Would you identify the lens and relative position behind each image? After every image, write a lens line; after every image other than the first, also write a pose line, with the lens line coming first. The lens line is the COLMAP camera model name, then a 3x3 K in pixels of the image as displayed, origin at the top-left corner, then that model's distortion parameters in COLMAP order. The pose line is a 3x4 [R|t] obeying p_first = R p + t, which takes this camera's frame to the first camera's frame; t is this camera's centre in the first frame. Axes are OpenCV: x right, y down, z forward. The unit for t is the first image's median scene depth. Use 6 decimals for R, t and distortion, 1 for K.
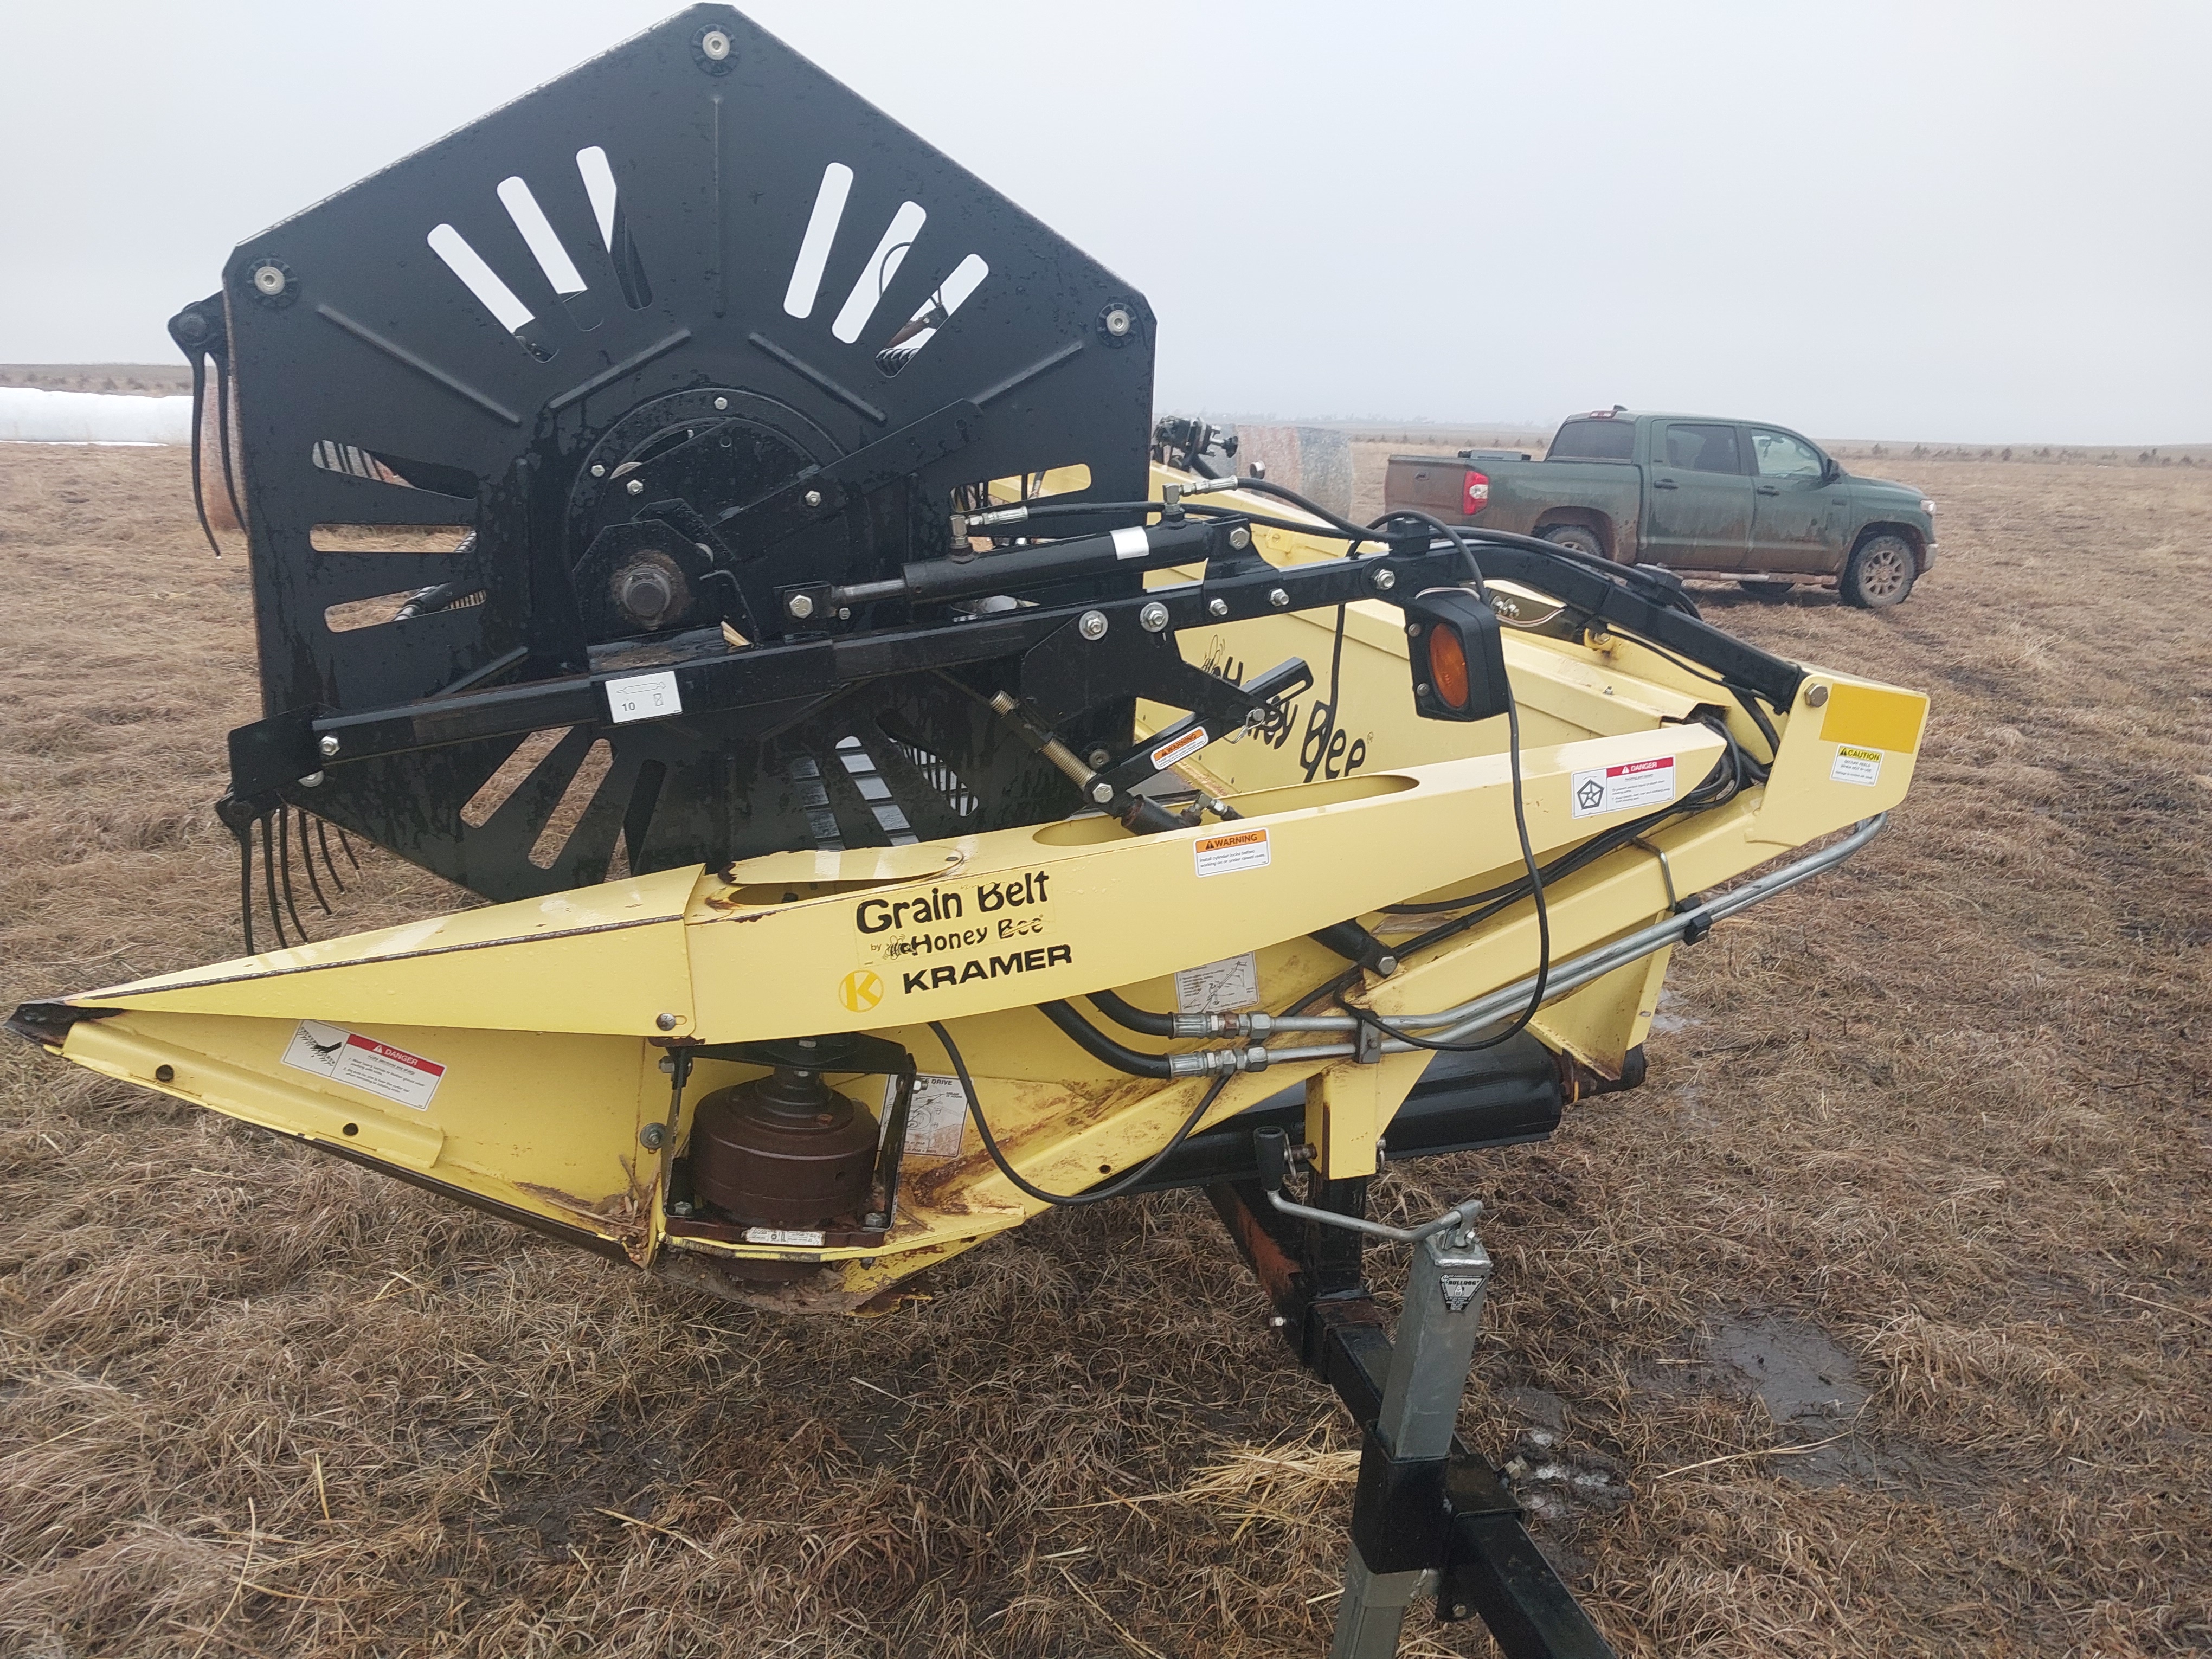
lens RADIAL K [[1694.2, 0, 1076.0], [0, 1694.2, 819.6], [0, 0, 1]] dist [0.051368, -0.126328]
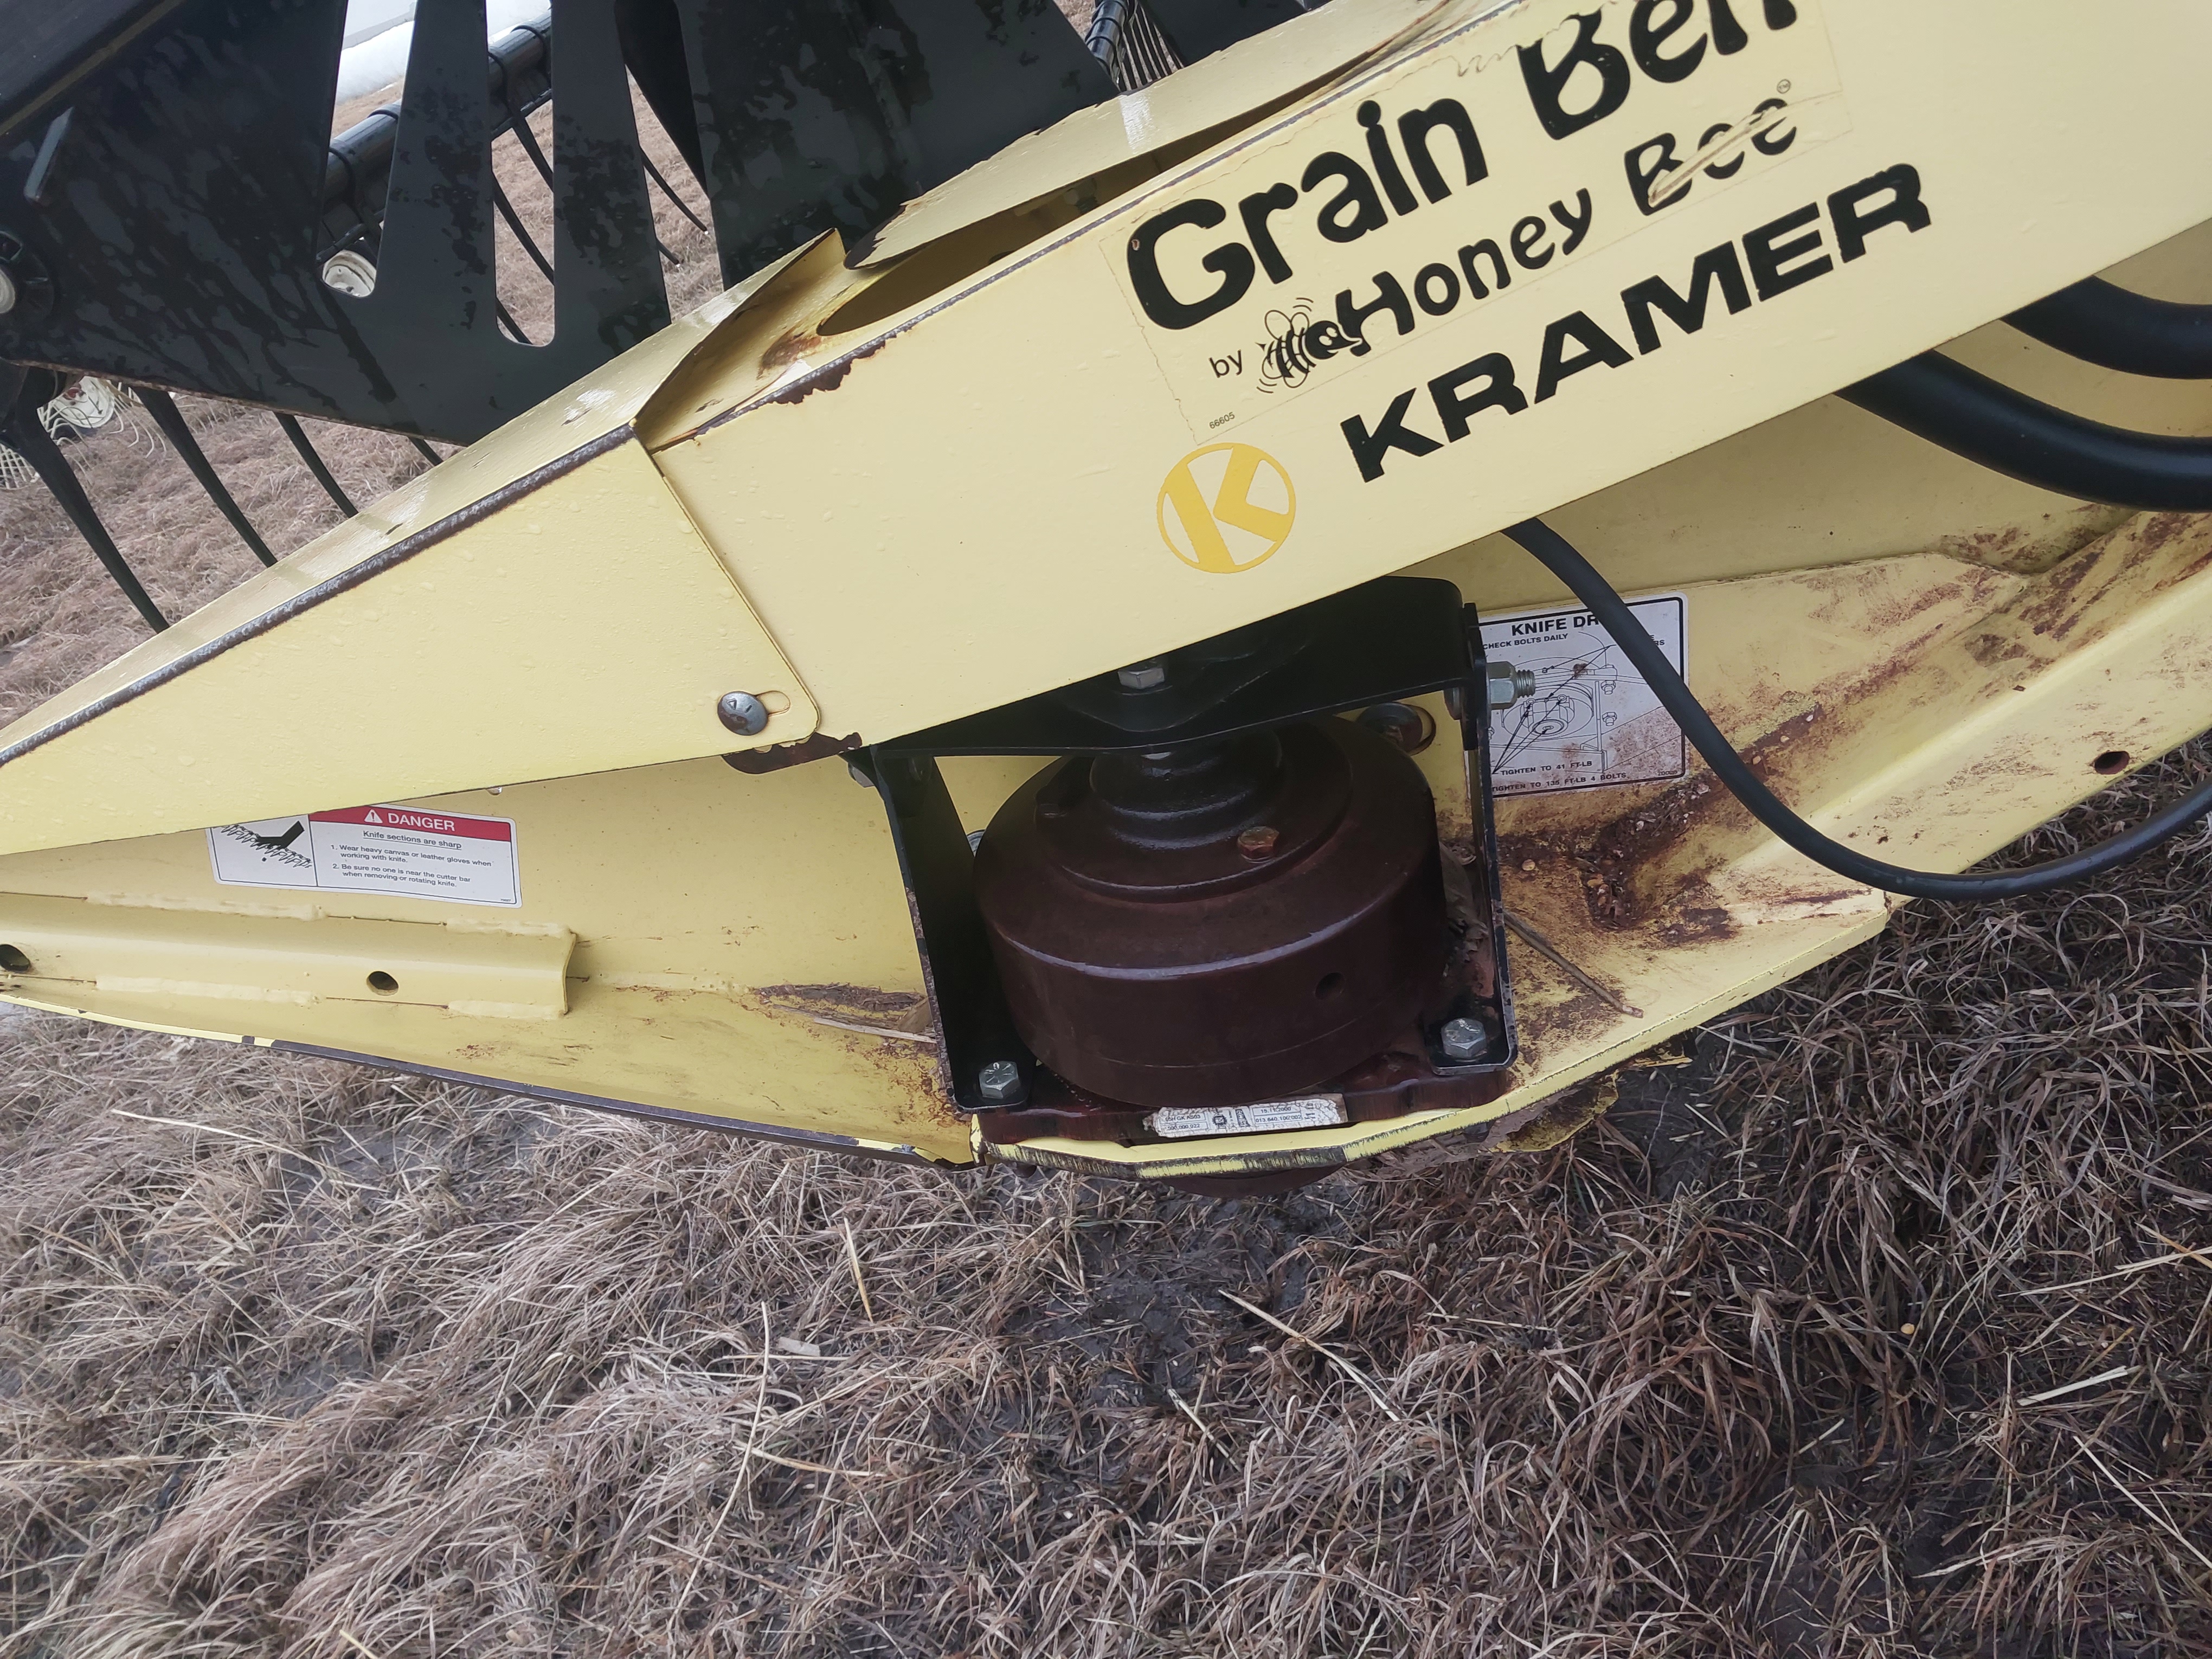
lens RADIAL K [[1735.2, 0, 1105.2], [0, 1735.2, 806.3], [0, 0, 1]] dist [0.041621, -0.076162]
pose [[0.881734, -0.135344, -0.451915, -0.004612], [0.293644, 0.907212, 0.301230, 0.038244], [0.369213, -0.398307, 0.839663, 0.571004]]
